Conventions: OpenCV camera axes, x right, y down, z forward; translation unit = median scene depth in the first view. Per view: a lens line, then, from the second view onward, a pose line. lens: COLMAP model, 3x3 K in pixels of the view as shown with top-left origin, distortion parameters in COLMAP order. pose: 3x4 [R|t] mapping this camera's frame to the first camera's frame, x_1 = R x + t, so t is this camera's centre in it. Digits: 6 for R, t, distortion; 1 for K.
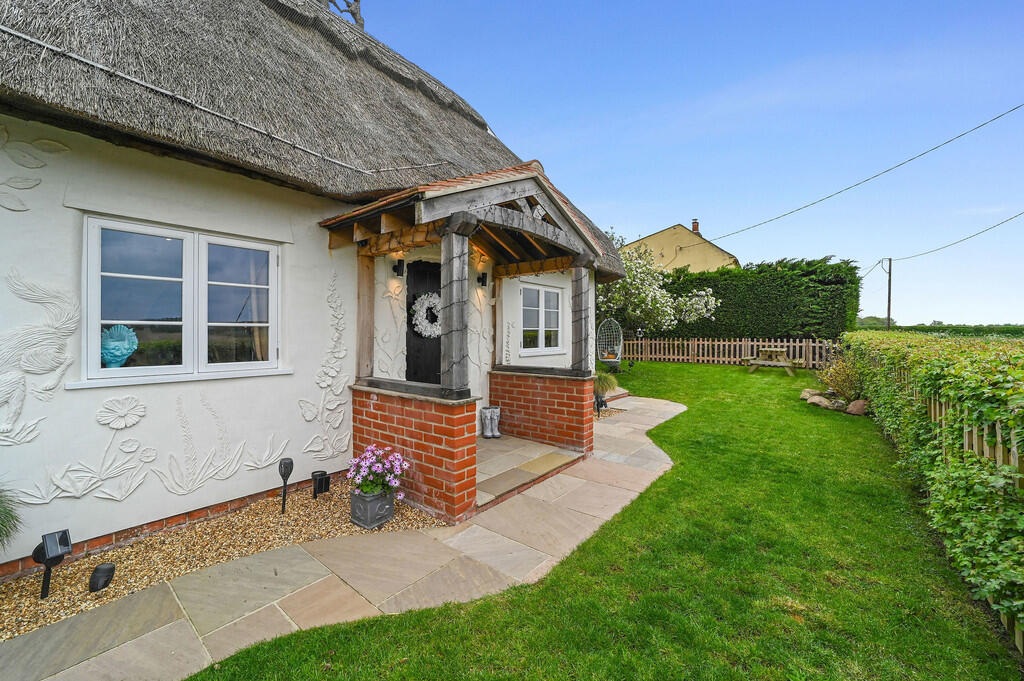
lens RADIAL K [[410.2, 0, 514.3], [0, 410.2, 327.7], [0, 0, 1]] dist [-0.014724, 0.000425]
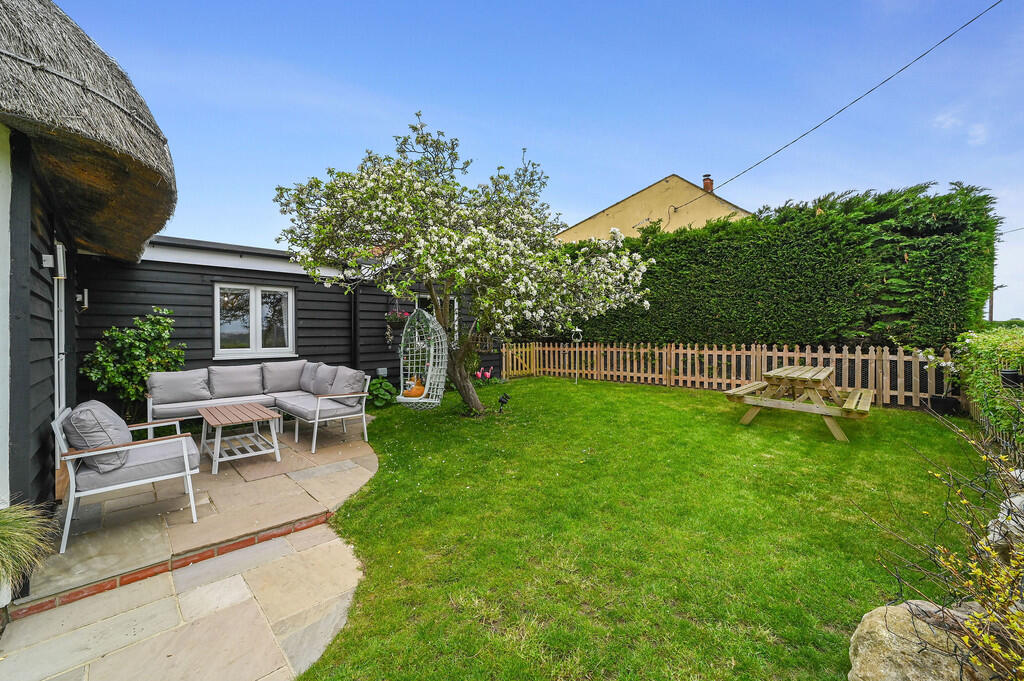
lens RADIAL K [[410.2, 0, 514.3], [0, 410.2, 327.7], [0, 0, 1]] dist [-0.014724, 0.000425]
pose [[0.994670, -0.008603, -0.102749, 0.331340], [0.008832, 0.999959, 0.001767, -0.000408], [0.102730, -0.002665, 0.994706, 0.467092]]
